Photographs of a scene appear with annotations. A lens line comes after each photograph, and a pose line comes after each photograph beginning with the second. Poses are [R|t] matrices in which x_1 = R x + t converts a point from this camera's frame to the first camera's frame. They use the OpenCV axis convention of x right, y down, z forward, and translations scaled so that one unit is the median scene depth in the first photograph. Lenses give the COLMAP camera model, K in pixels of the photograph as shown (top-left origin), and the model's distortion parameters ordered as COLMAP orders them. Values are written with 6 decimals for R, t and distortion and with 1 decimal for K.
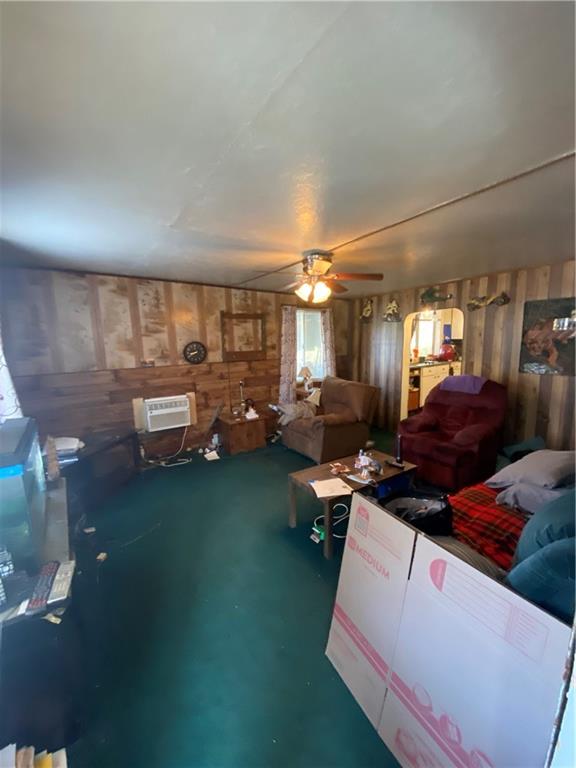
lens RADIAL K [[311.3, 0, 286.1], [0, 311.3, 386.7], [0, 0, 1]] dist [-0.009532, -0.000299]
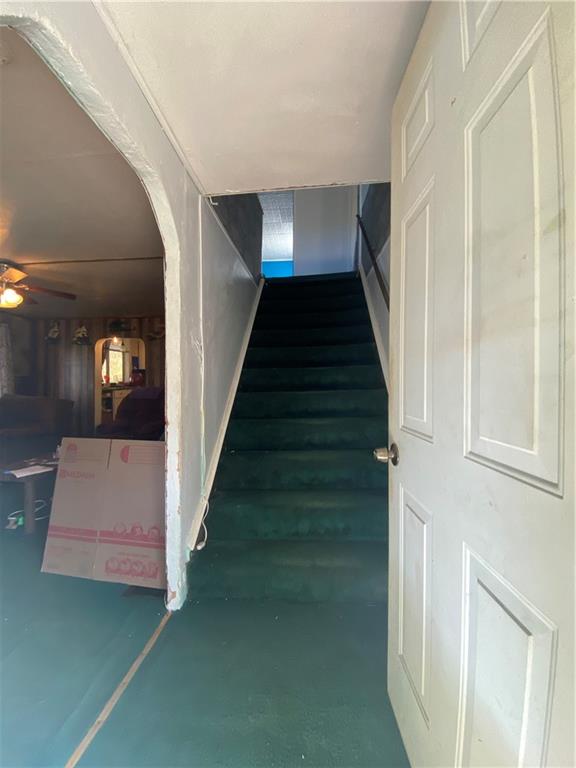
lens RADIAL K [[311.3, 0, 287.5], [0, 311.3, 385.0], [0, 0, 1]] dist [-0.009532, -0.000299]
pose [[0.607375, 0.010595, 0.794345, -0.079490], [0.103407, 0.990350, -0.092276, 0.101211], [-0.787657, 0.138187, 0.600418, -0.188455]]
